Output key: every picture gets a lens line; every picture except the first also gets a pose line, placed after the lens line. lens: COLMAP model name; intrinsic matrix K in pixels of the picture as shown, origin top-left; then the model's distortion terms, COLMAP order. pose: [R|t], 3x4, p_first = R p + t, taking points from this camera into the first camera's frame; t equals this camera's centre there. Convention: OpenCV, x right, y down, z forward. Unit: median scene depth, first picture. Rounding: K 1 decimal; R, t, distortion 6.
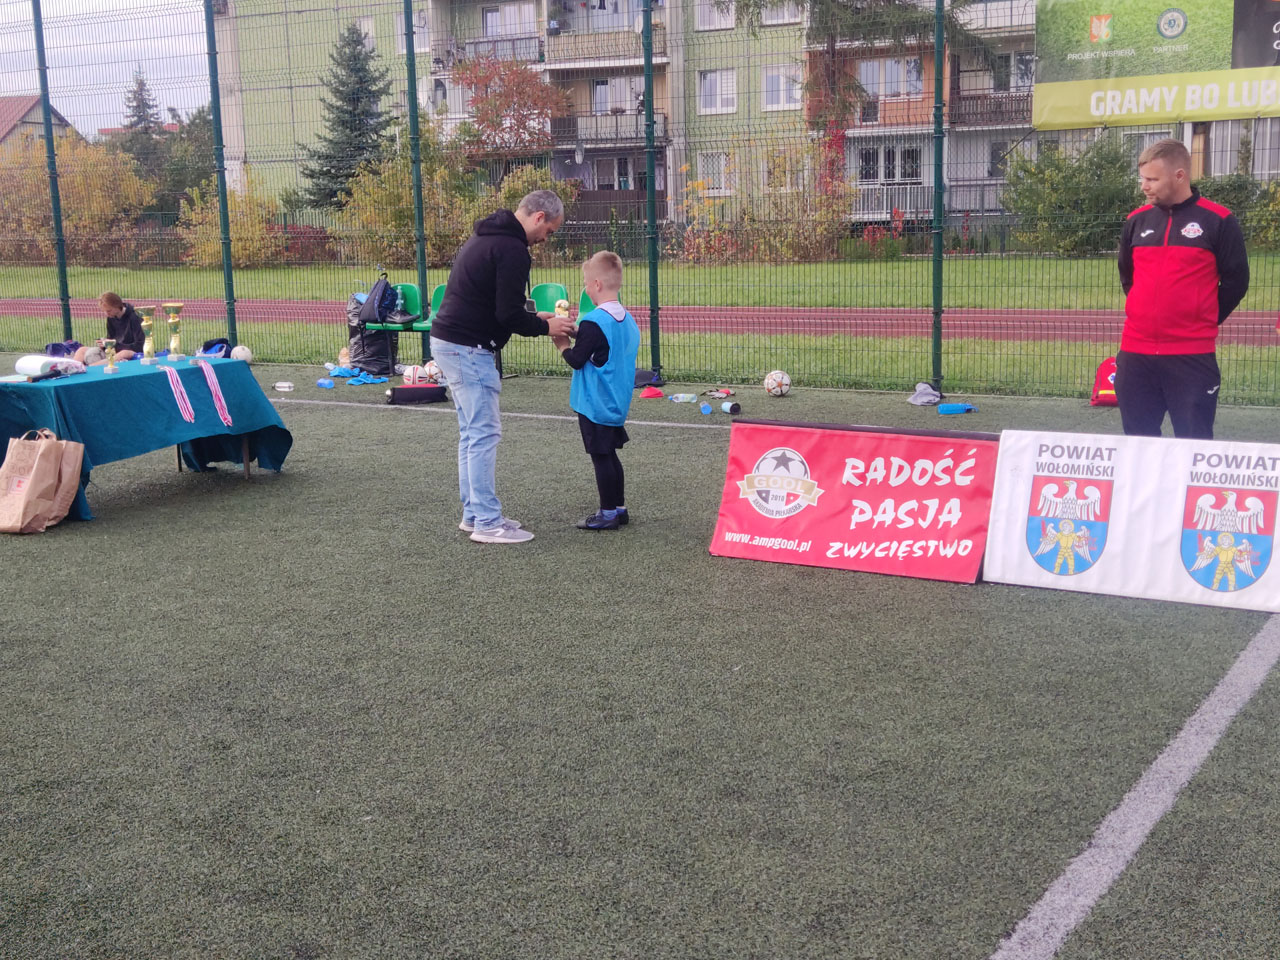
lens RADIAL K [[1566.7, 0, 621.2], [0, 1566.7, 471.3], [0, 0, 1]] dist [0.063503, -0.037867]
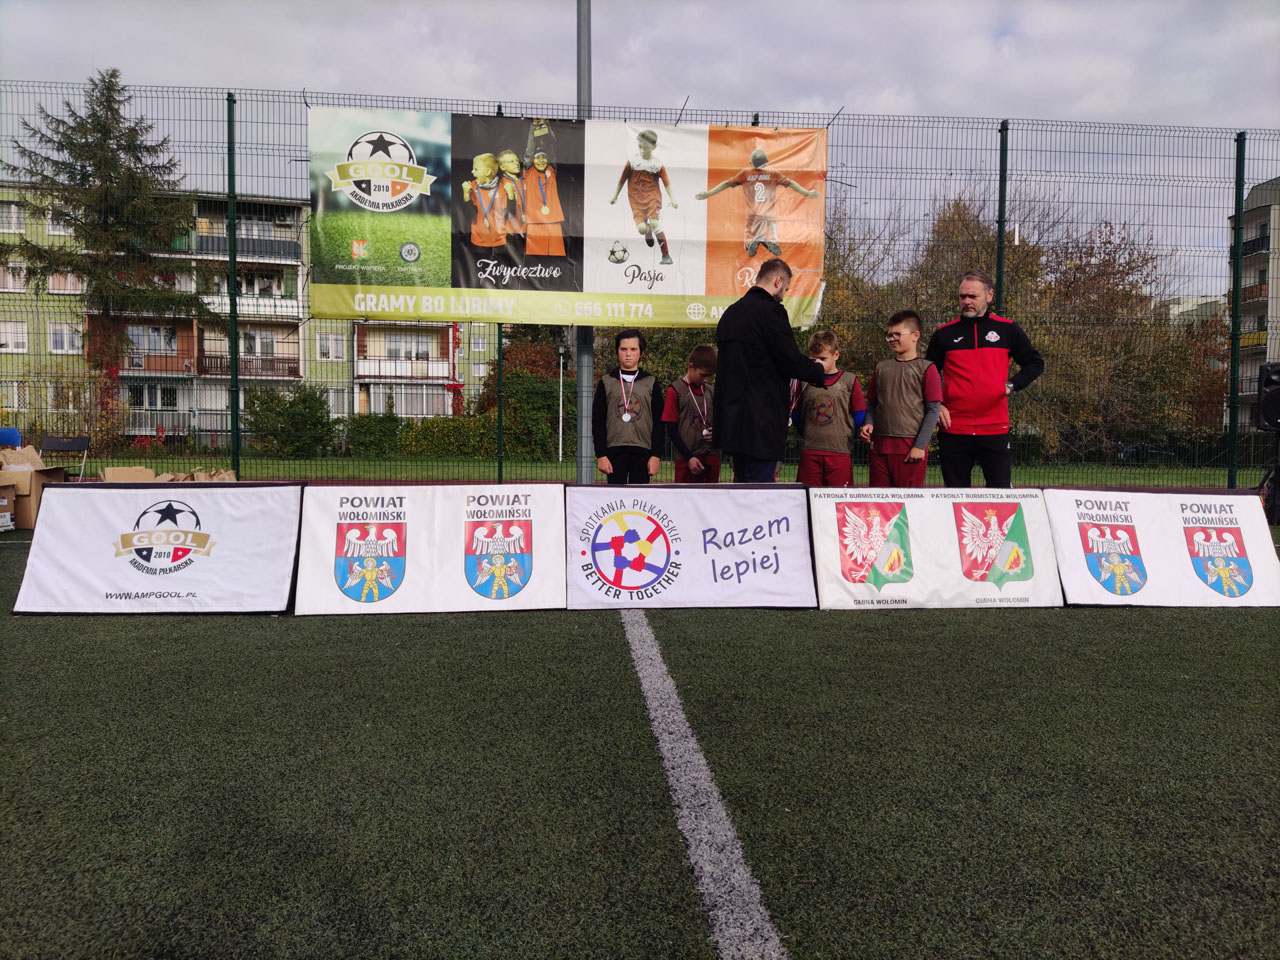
lens RADIAL K [[944.2, 0, 639.0], [0, 944.2, 475.6], [0, 0, 1]] dist [0.107191, -0.153135]
pose [[0.799255, 0.013921, 0.600831, -0.003101], [0.067875, 0.991245, -0.113258, 0.045276], [-0.597148, 0.131303, 0.791312, 0.347022]]
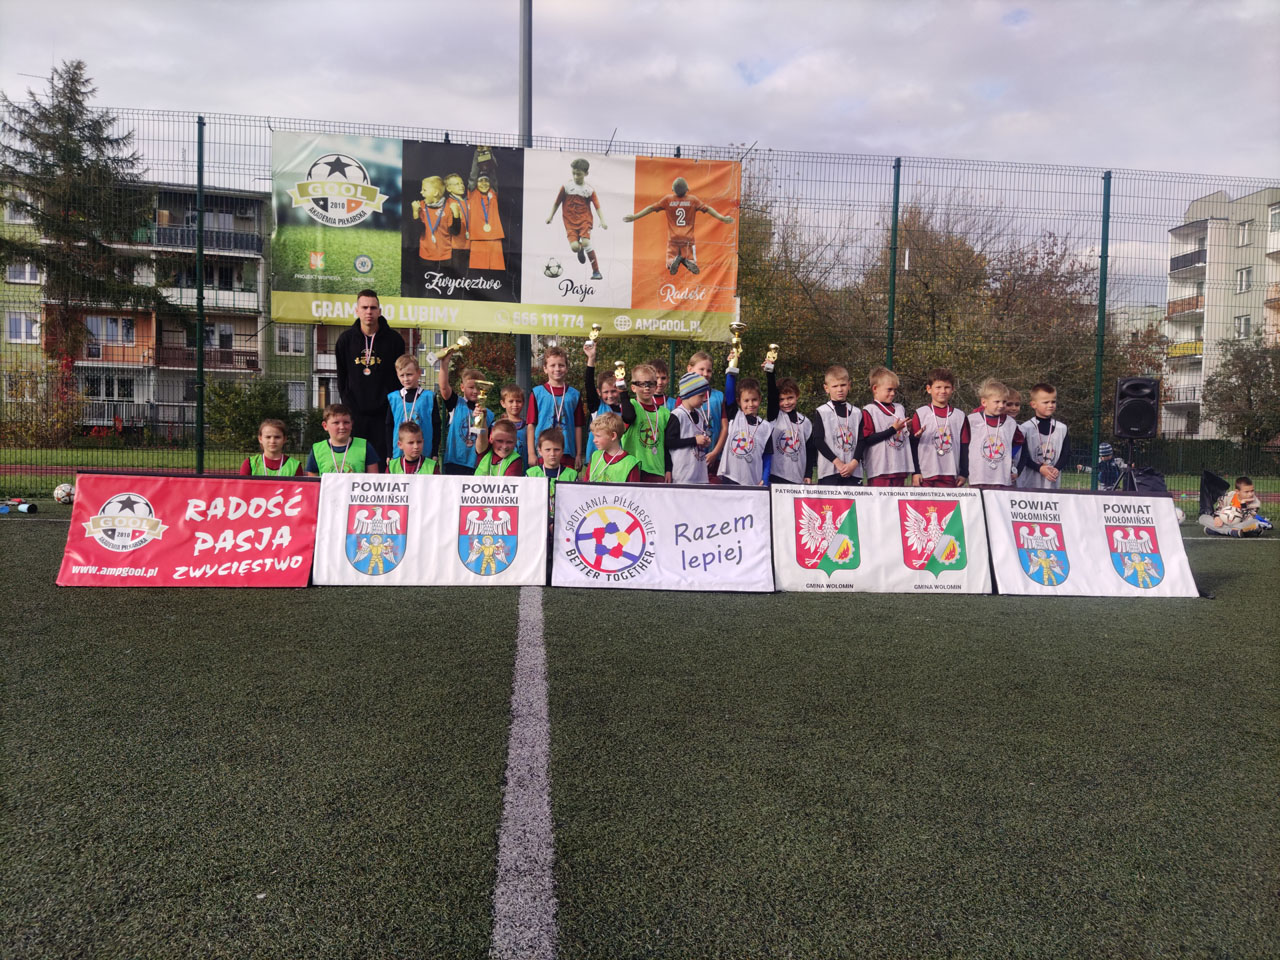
lens RADIAL K [[943.7, 0, 637.7], [0, 943.7, 483.0], [0, 0, 1]] dist [0.103356, -0.151211]
pose [[0.776498, 0.018629, 0.629845, -0.056275], [0.058177, 0.993174, -0.101099, 0.073517], [-0.627429, 0.115146, 0.770113, 0.187610]]
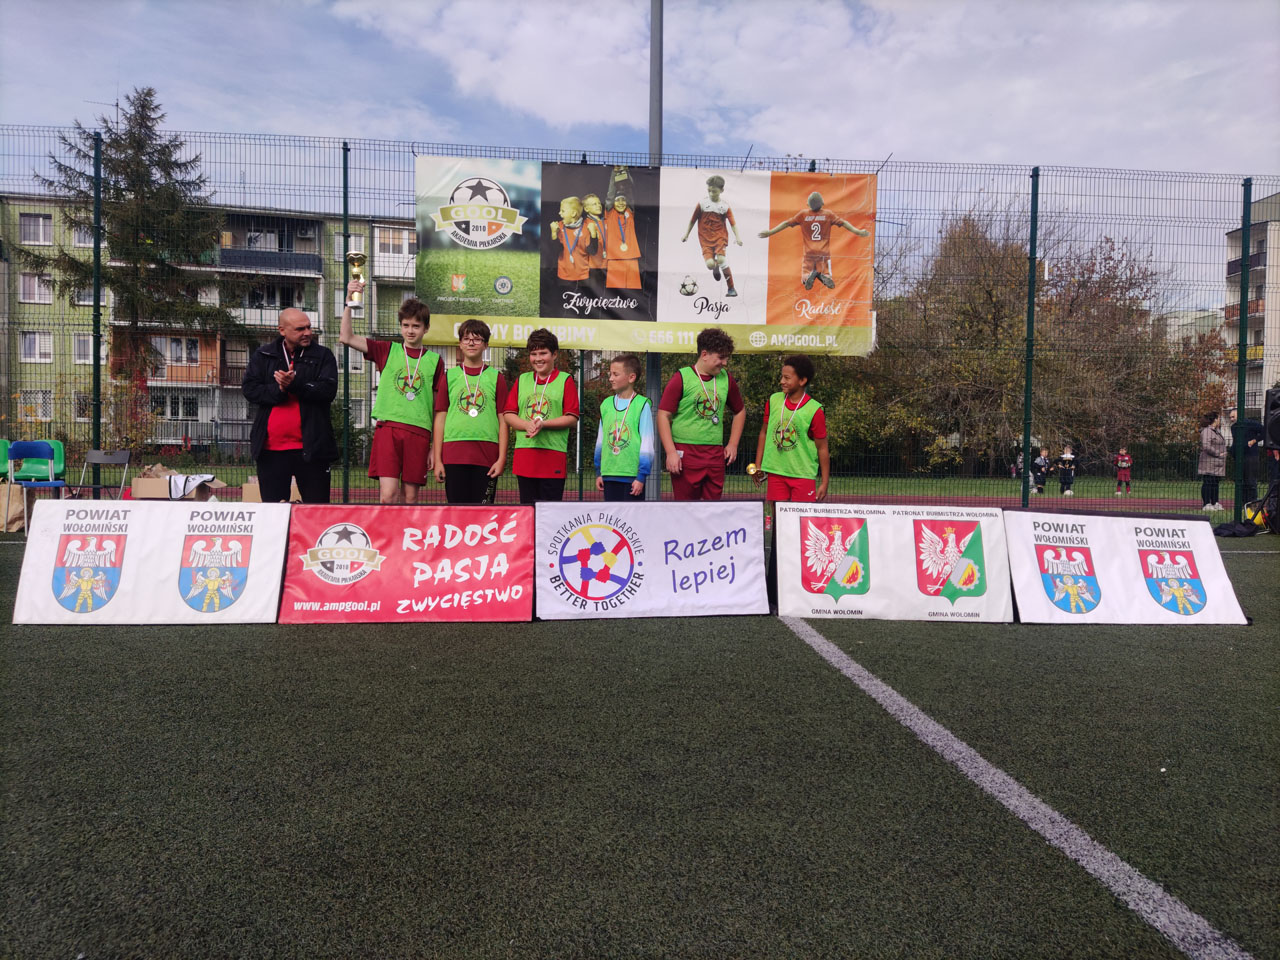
lens RADIAL K [[950.5, 0, 637.4], [0, 950.5, 483.9], [0, 0, 1]] dist [0.095849, -0.168922]
pose [[0.798020, 0.019173, 0.602326, -0.189385], [0.062808, 0.991404, -0.114771, 0.054262], [-0.599350, 0.129420, 0.789956, 0.289330]]
